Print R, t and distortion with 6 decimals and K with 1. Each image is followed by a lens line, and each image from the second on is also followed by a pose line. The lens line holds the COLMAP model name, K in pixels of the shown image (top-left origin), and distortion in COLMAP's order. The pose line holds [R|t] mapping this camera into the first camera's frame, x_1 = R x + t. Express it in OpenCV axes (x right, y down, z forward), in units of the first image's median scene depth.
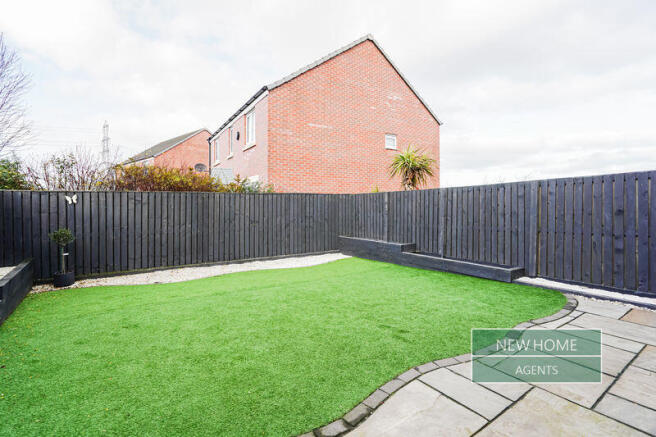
lens RADIAL K [[303.3, 0, 329.8], [0, 303.3, 205.2], [0, 0, 1]] dist [-0.023617, 0.000567]
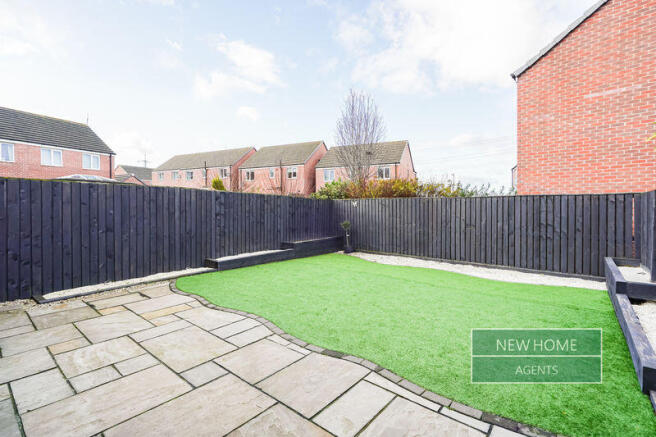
lens RADIAL K [[308.5, 0, 327.3], [0, 308.5, 206.9], [0, 0, 1]] dist [-0.023759, 0.021420]
pose [[0.282675, 0.014442, -0.959107, 0.603821], [-0.000038, 0.999887, 0.015045, -0.022572], [0.959216, -0.004217, 0.282644, 0.271393]]
